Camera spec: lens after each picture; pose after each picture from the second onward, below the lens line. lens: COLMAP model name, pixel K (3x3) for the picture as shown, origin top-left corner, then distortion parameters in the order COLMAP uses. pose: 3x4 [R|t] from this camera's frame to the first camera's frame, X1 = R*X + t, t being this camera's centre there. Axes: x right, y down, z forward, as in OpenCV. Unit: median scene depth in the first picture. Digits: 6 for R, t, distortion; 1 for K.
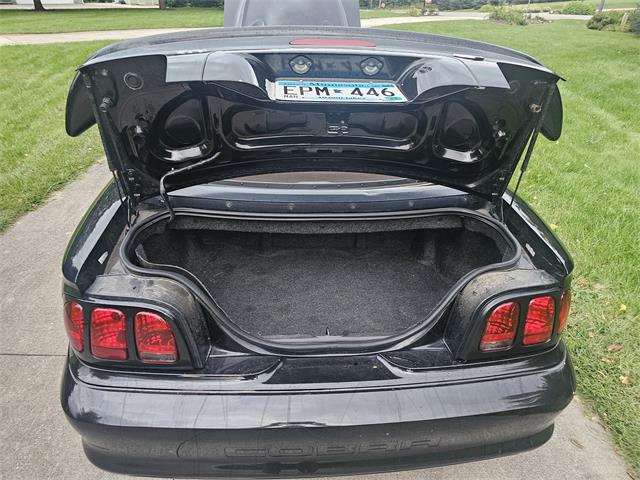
lens RADIAL K [[464.4, 0, 320.0], [0, 464.4, 240.0], [0, 0, 1]] dist [0.052616, -0.056264]
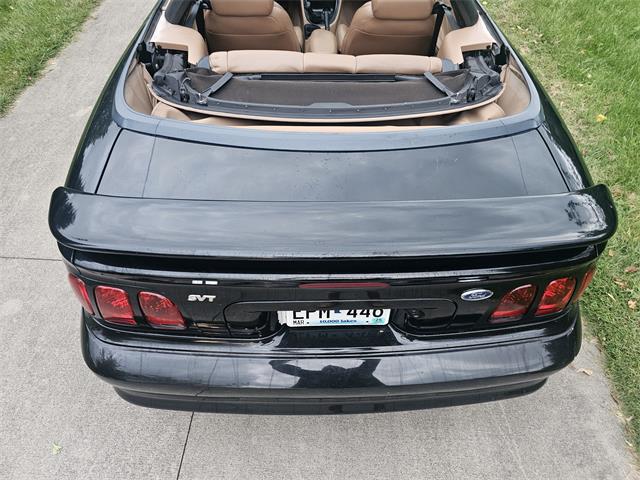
lens RADIAL K [[452.9, 0, 332.1], [0, 452.9, 240.0], [0, 0, 1]] dist [0.062893, -0.066654]
pose [[0.998997, 0.032991, -0.030263, 0.023441], [-0.018764, 0.922301, 0.386016, -0.200370], [0.040647, -0.385061, 0.921996, 0.109392]]
